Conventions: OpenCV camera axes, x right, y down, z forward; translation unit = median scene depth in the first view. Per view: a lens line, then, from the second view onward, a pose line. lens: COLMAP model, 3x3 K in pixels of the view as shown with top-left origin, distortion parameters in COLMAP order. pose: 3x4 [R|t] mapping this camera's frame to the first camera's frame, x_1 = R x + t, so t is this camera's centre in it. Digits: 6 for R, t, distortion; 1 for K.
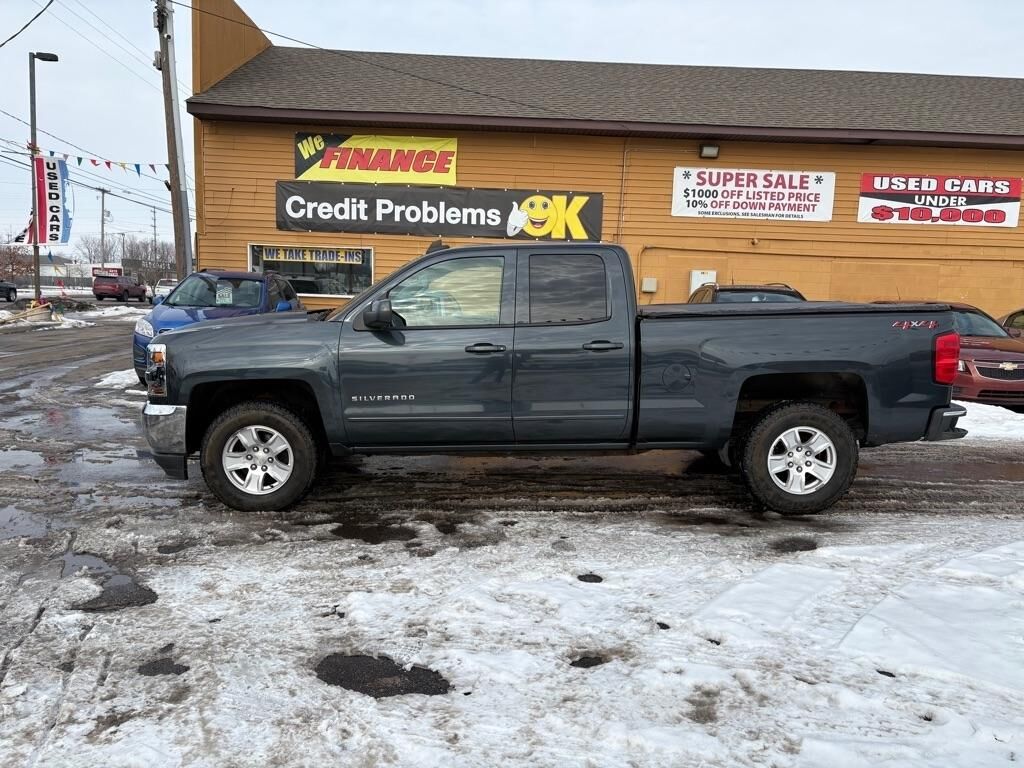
lens RADIAL K [[717.6, 0, 509.7], [0, 717.6, 391.1], [0, 0, 1]] dist [0.028560, -0.003166]
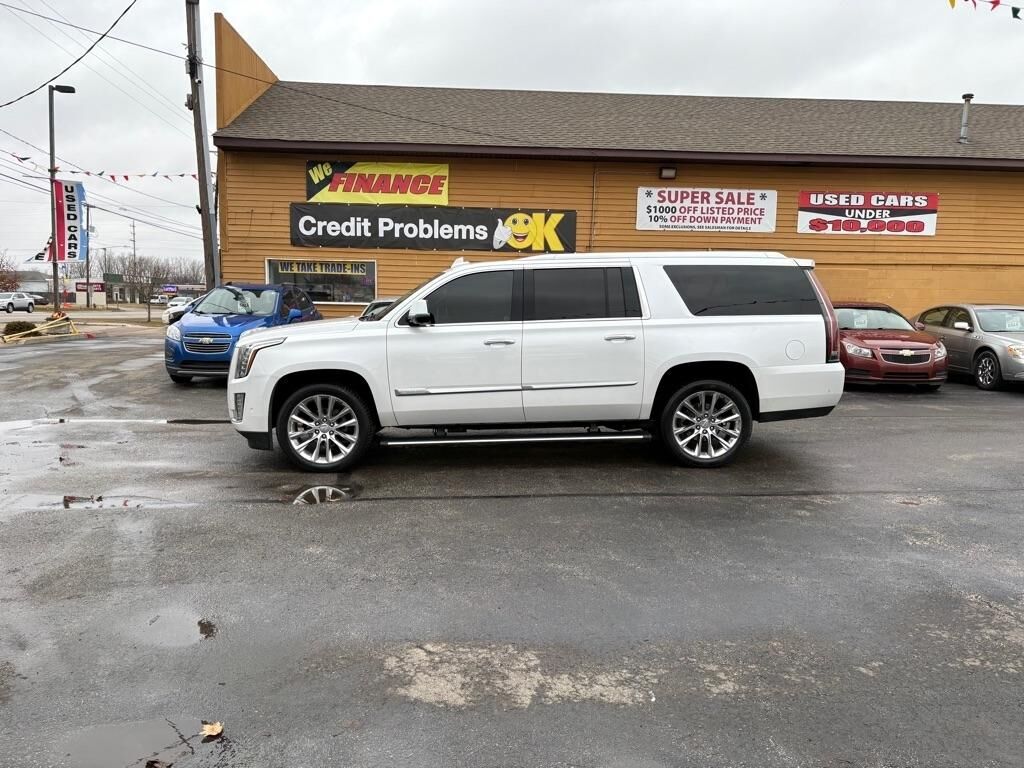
lens RADIAL K [[717.6, 0, 509.7], [0, 717.6, 391.1], [0, 0, 1]] dist [0.028560, -0.003166]
pose [[0.999657, -0.016878, 0.020004, -0.004631], [0.017163, 0.999753, -0.014124, 0.027144], [-0.019761, 0.014463, 0.999700, -0.138901]]
